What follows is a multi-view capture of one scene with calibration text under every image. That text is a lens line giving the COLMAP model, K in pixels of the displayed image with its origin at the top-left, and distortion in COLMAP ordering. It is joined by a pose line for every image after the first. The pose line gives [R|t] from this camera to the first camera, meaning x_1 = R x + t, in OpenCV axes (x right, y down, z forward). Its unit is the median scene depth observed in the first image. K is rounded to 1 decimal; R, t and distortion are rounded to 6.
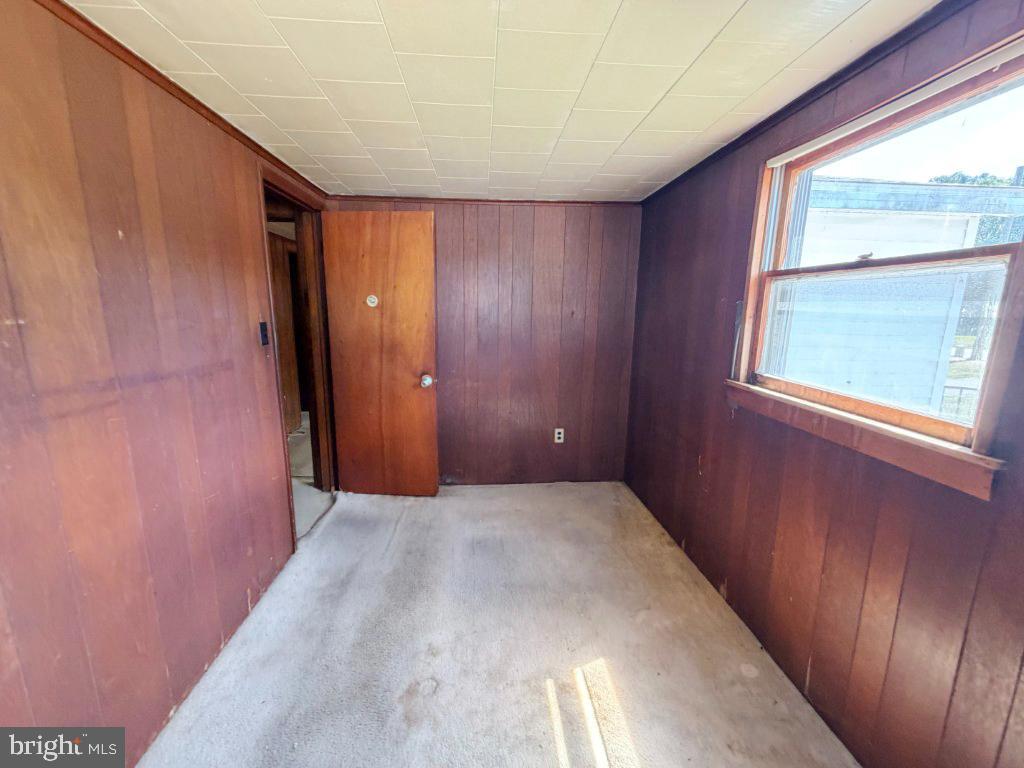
lens RADIAL K [[405.9, 0, 515.4], [0, 405.9, 378.7], [0, 0, 1]] dist [0.021585, 0.000016]
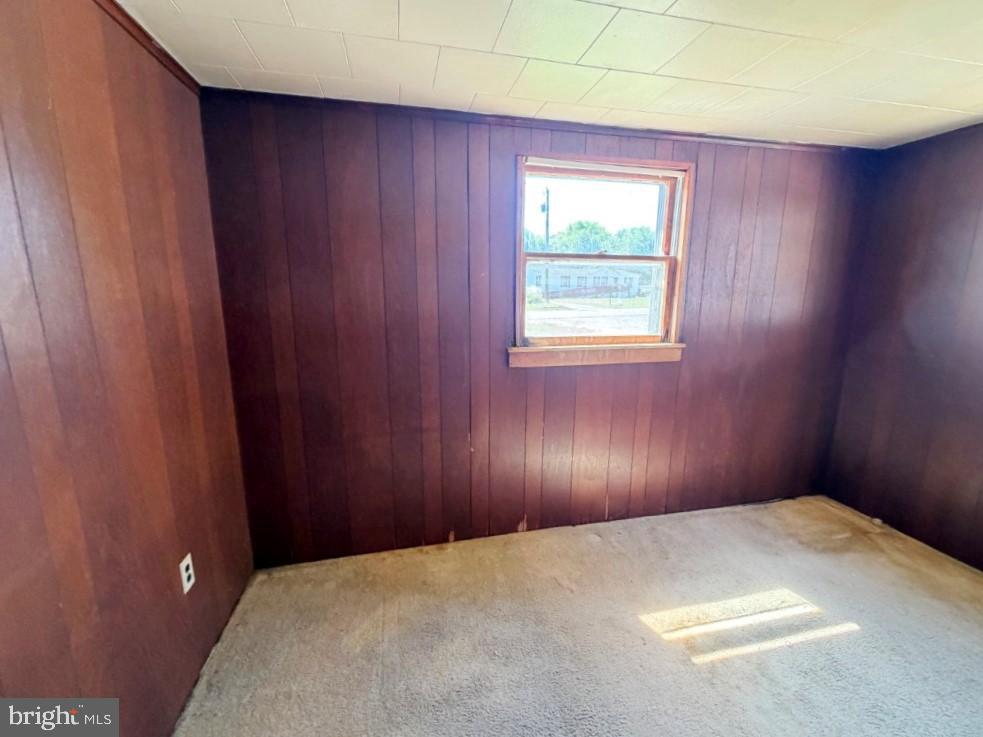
lens RADIAL K [[404.7, 0, 486.6], [0, 404.7, 369.6], [0, 0, 1]] dist [0.000433, 0.000250]
pose [[-0.127280, -0.194132, 0.972683, -0.682120], [0.172604, 0.961361, 0.214458, -0.235180], [-0.976733, 0.195186, -0.088854, 1.479316]]
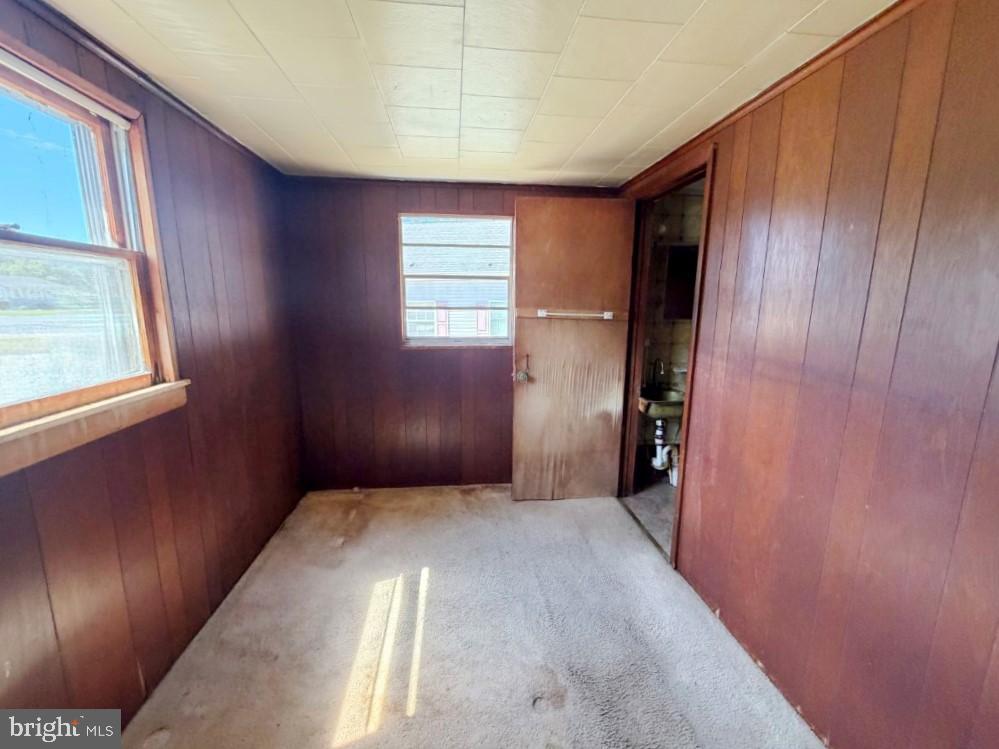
lens RADIAL K [[411.3, 0, 494.5], [0, 411.3, 375.6], [0, 0, 1]] dist [0.000433, 0.000250]
pose [[-0.999656, -0.009698, -0.024377, -0.073777], [-0.017655, 0.935952, 0.351685, -0.280869], [0.019405, 0.351995, -0.935801, 1.631866]]
